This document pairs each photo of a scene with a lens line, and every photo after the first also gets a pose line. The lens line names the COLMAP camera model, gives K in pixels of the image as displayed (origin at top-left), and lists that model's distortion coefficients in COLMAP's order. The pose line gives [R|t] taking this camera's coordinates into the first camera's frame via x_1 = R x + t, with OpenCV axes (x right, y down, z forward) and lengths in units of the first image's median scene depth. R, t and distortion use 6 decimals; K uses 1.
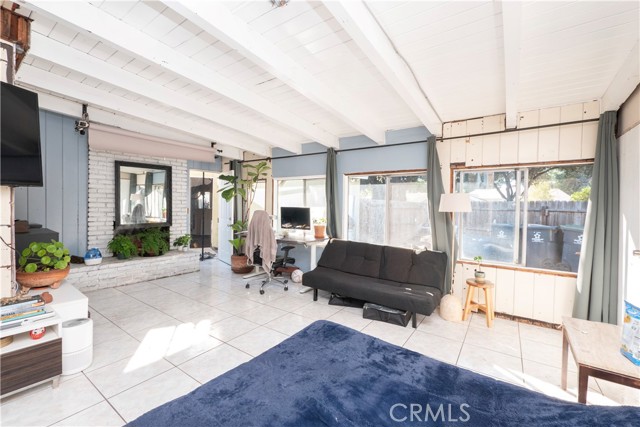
lens RADIAL K [[278.3, 0, 317.9], [0, 278.3, 212.2], [0, 0, 1]] dist [-0.003009, 0.000772]
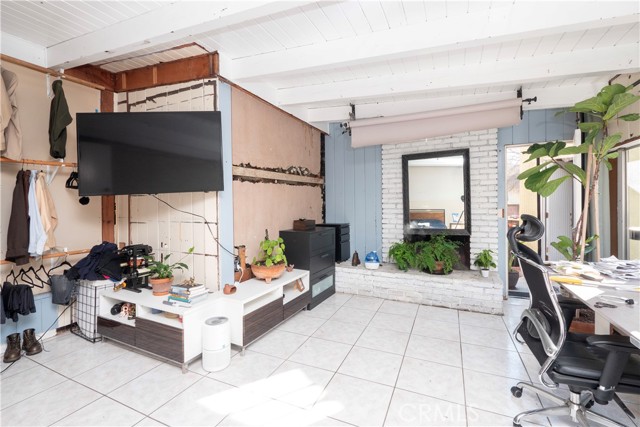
lens RADIAL K [[287.8, 0, 319.3], [0, 287.8, 208.0], [0, 0, 1]] dist [-0.023536, -0.000201]
pose [[0.169808, -0.010869, -0.985417, 0.117344], [-0.012232, 0.999839, -0.013136, -0.003732], [0.985401, 0.014284, 0.169647, 0.588190]]
